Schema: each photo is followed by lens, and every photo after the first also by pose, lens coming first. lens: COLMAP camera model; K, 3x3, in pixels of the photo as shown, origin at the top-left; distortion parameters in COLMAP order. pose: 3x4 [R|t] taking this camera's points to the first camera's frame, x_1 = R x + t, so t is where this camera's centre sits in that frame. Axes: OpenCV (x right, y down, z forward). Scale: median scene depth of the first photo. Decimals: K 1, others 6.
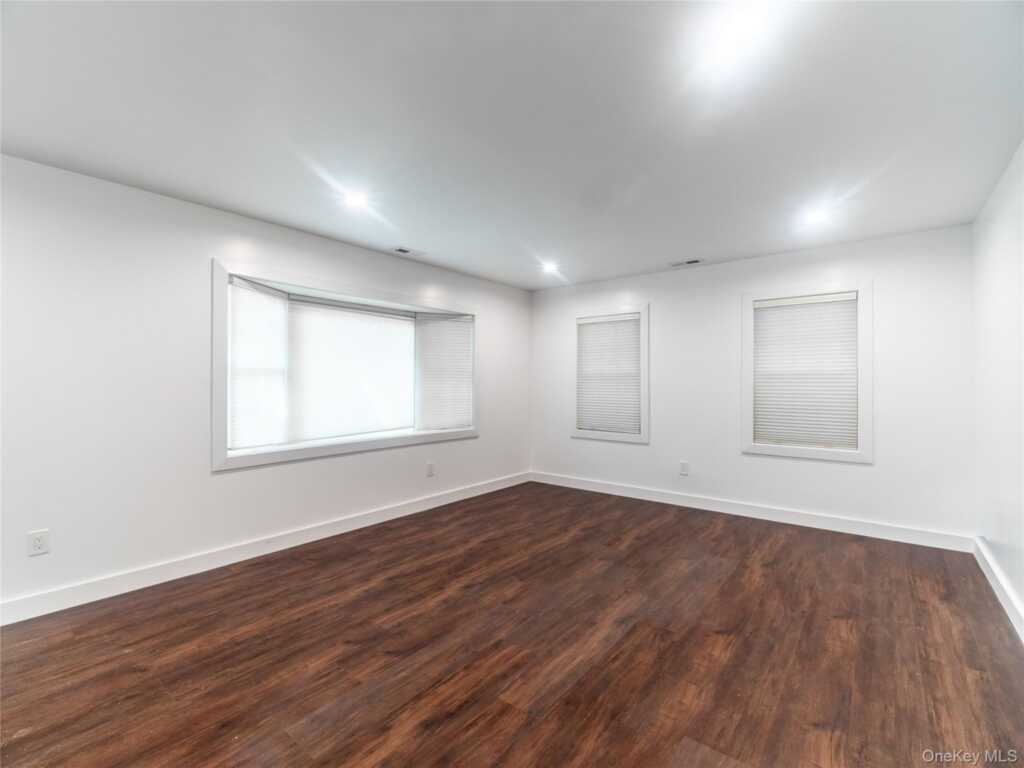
lens RADIAL K [[457.0, 0, 508.2], [0, 457.0, 379.0], [0, 0, 1]] dist [0.005280, -0.007910]
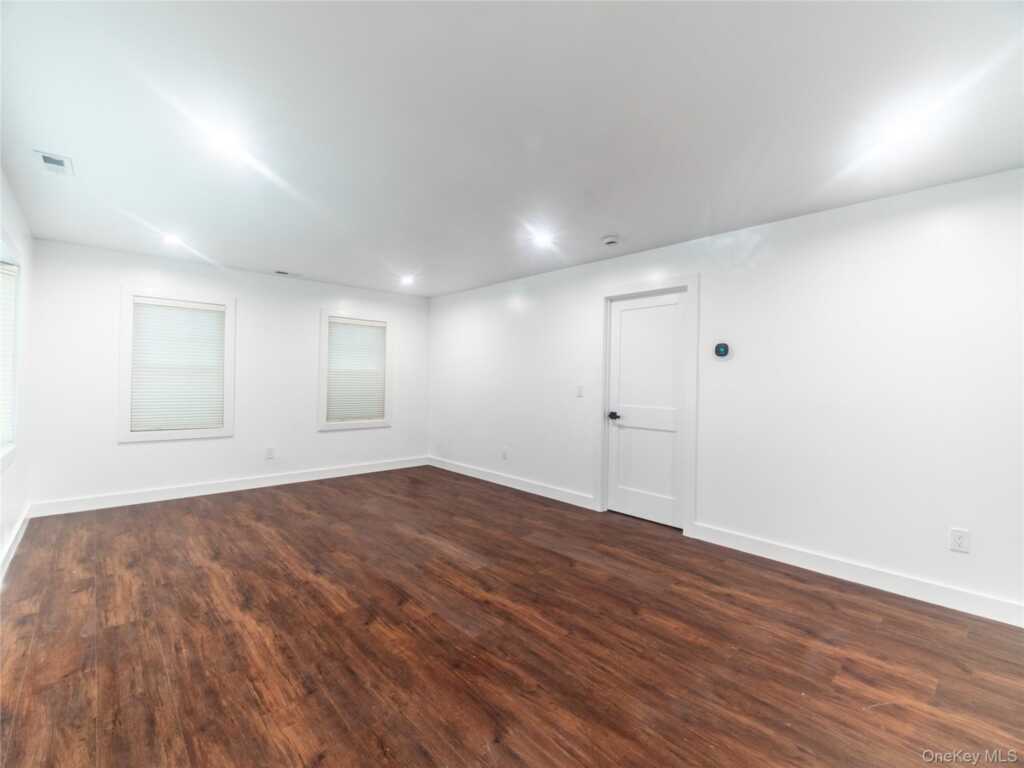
lens RADIAL K [[457.0, 0, 508.2], [0, 457.0, 379.0], [0, 0, 1]] dist [0.005280, -0.007910]
pose [[0.152159, 0.004772, 0.988344, -1.263753], [-0.024029, 0.999711, -0.001128, 0.002115], [-0.988064, -0.023577, 0.152230, 0.494104]]
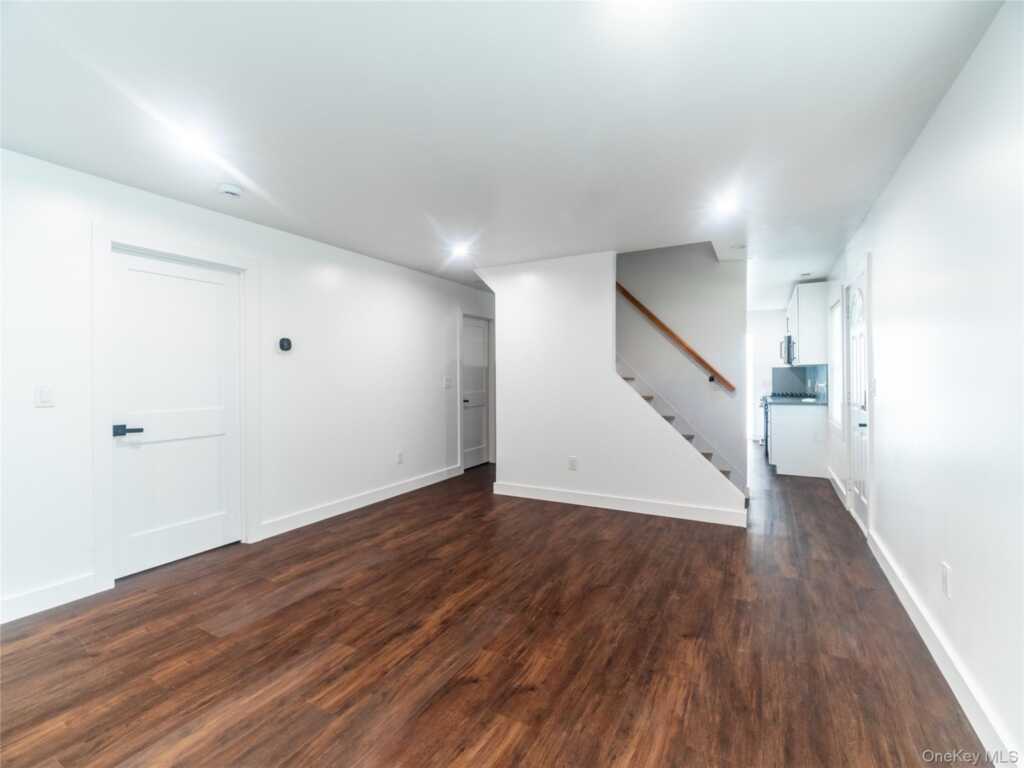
lens RADIAL K [[457.0, 0, 508.2], [0, 457.0, 379.0], [0, 0, 1]] dist [0.005280, -0.007910]
pose [[-0.985552, 0.006043, -0.169264, -0.159784], [0.006069, 0.999982, 0.000361, 0.009533], [0.169263, -0.000671, -0.985571, 1.696338]]
